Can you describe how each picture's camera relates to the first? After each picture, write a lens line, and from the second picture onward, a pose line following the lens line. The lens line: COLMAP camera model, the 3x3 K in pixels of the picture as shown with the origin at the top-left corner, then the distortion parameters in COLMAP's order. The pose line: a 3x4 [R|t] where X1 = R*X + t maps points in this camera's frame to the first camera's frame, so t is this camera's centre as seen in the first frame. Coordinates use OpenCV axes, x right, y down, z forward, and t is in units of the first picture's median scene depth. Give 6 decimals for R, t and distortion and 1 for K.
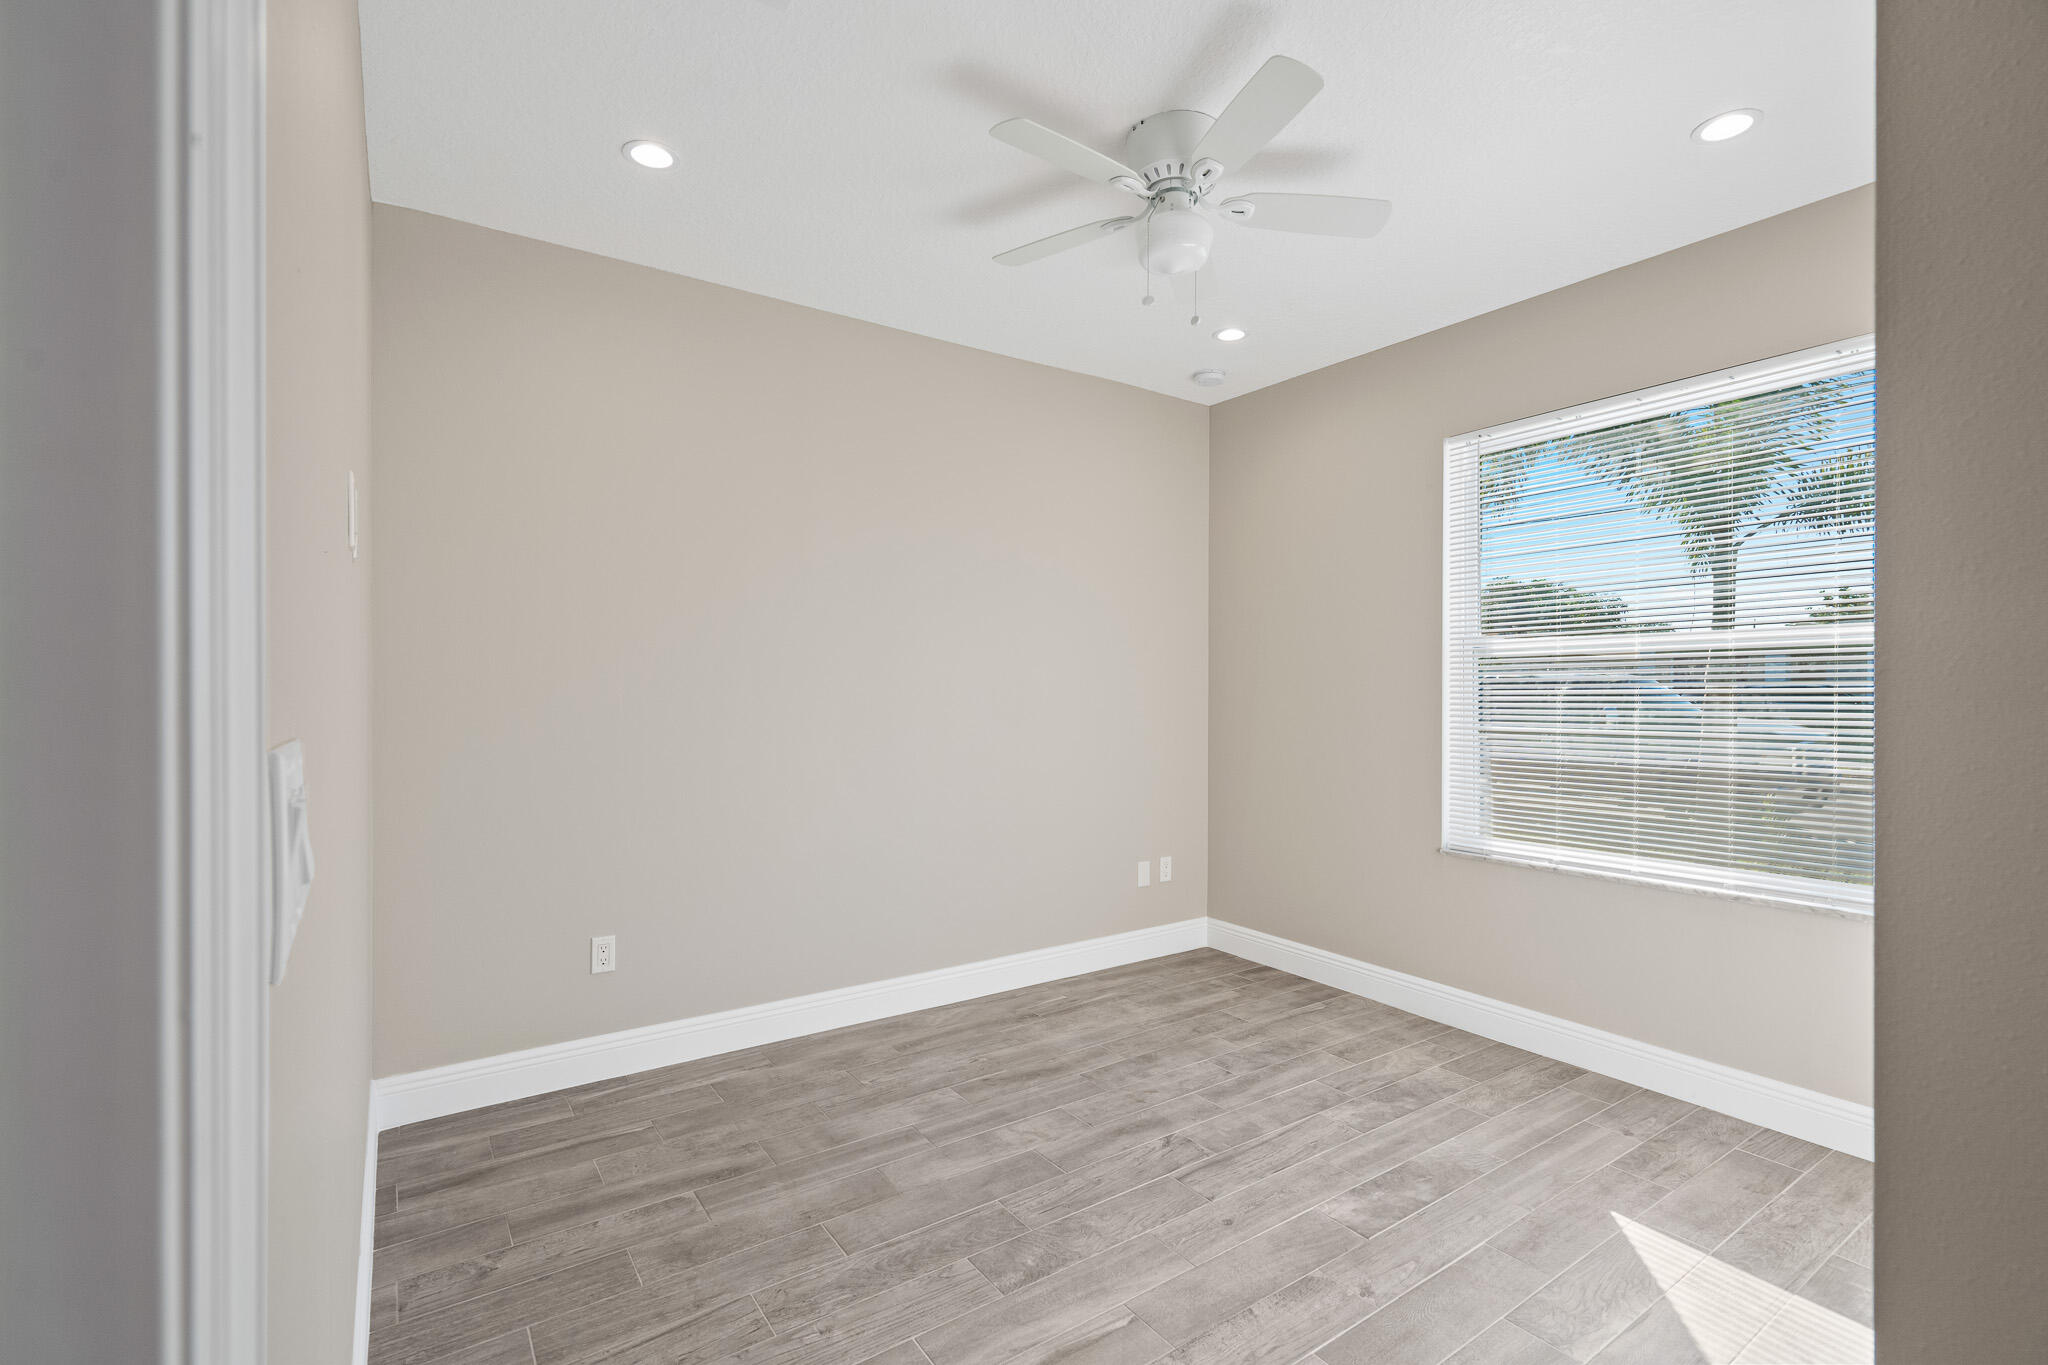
lens RADIAL K [[922.1, 0, 1023.4], [0, 922.1, 686.0], [0, 0, 1]] dist [-0.000370, 0.001342]
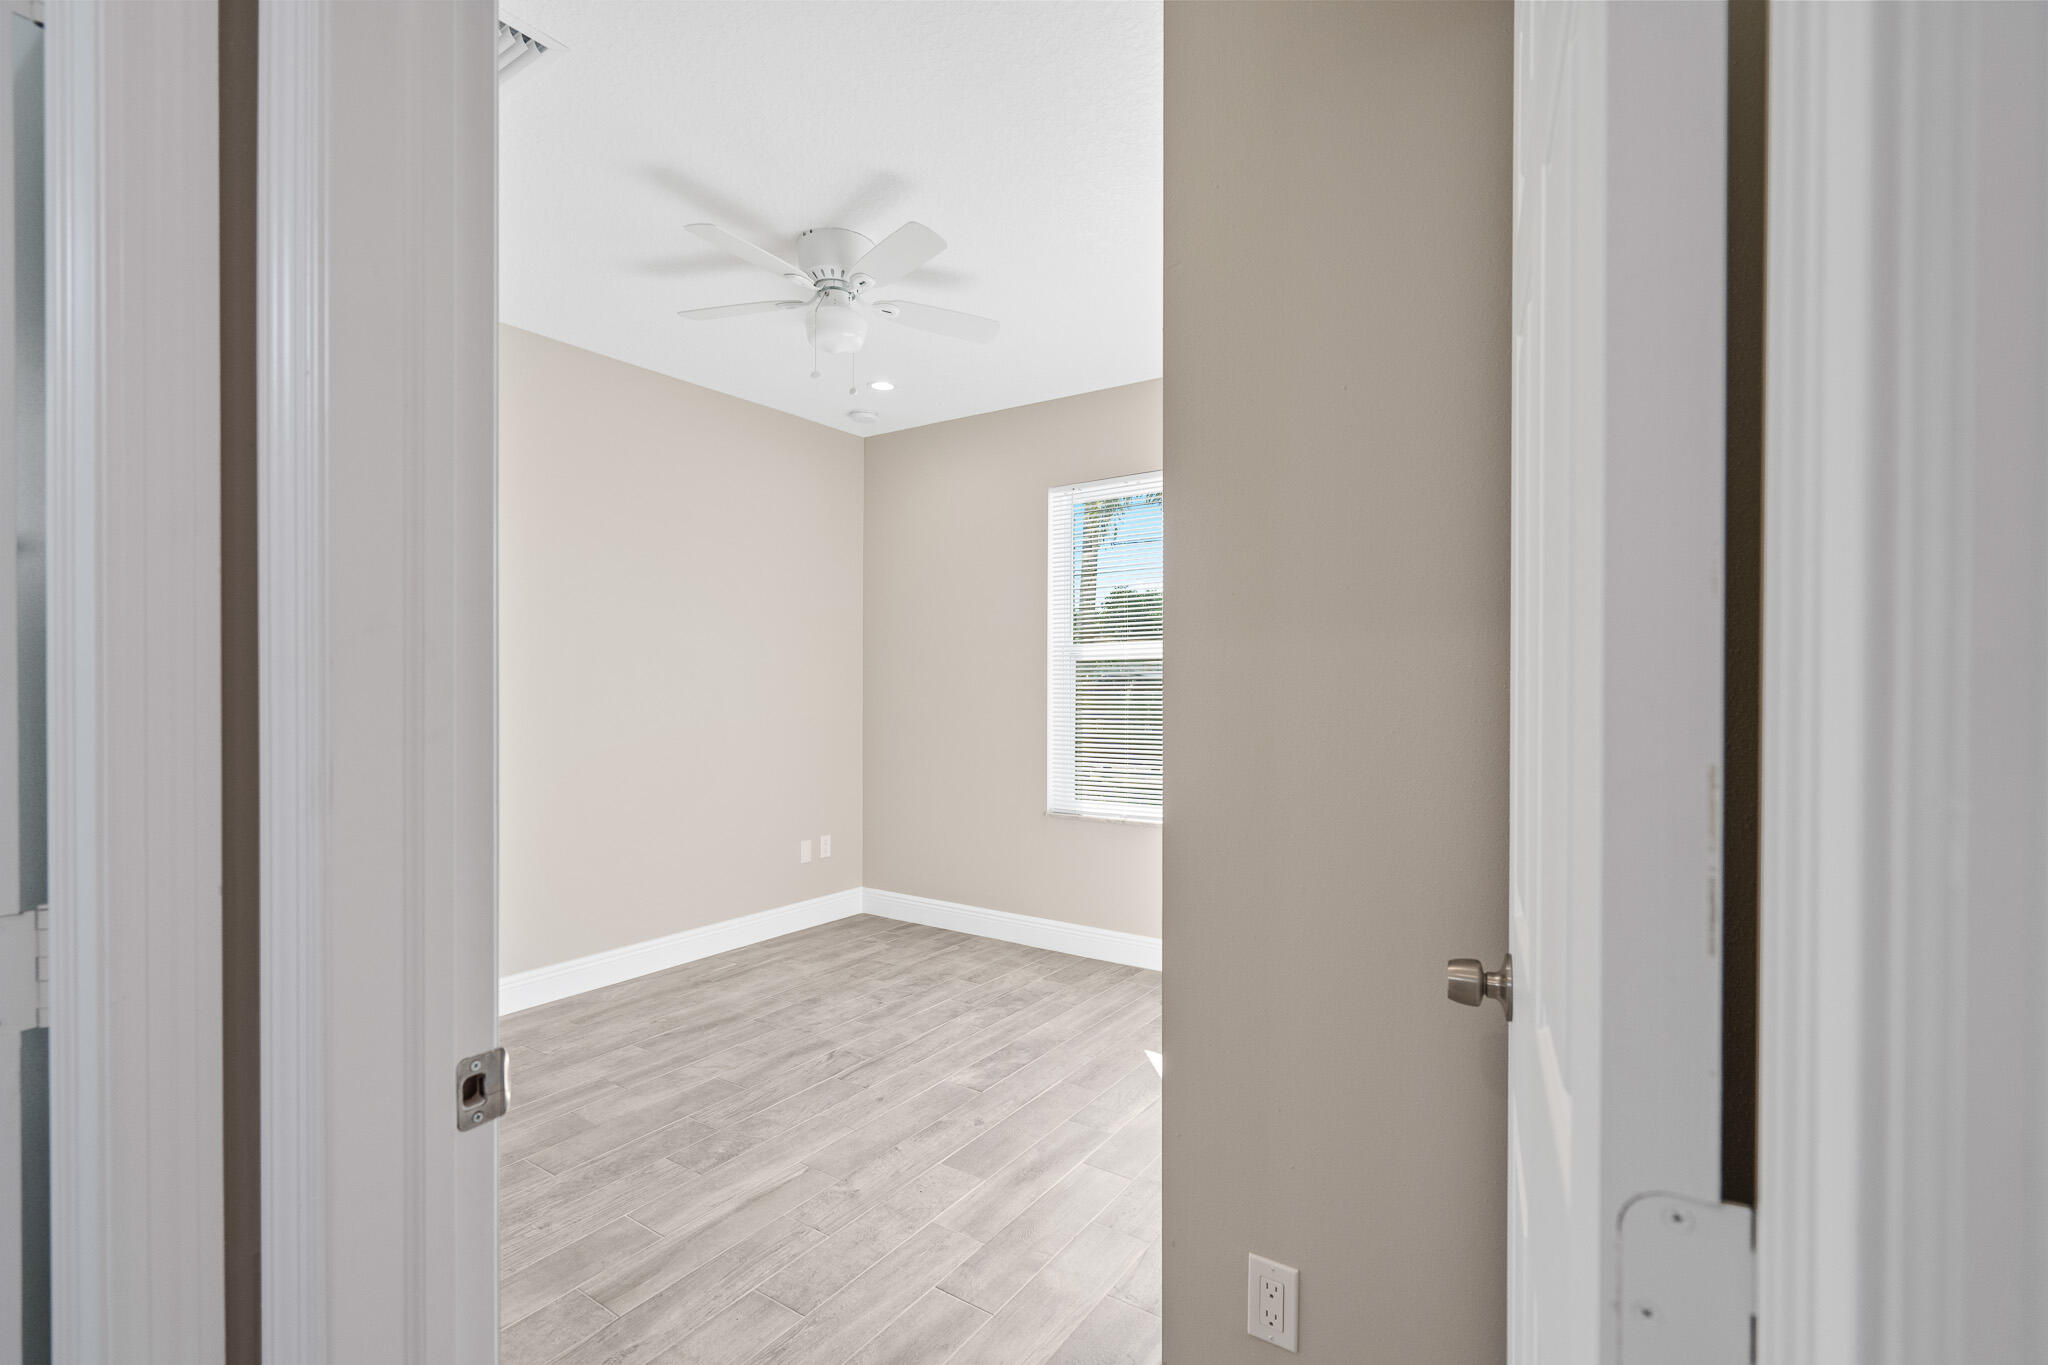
lens RADIAL K [[922.1, 0, 1023.4], [0, 922.1, 686.0], [0, 0, 1]] dist [-0.000370, 0.001342]
pose [[0.932001, -0.001433, 0.362453, -0.049100], [0.000824, 0.999998, 0.001836, 0.001298], [-0.362455, -0.001413, 0.932000, -0.233871]]
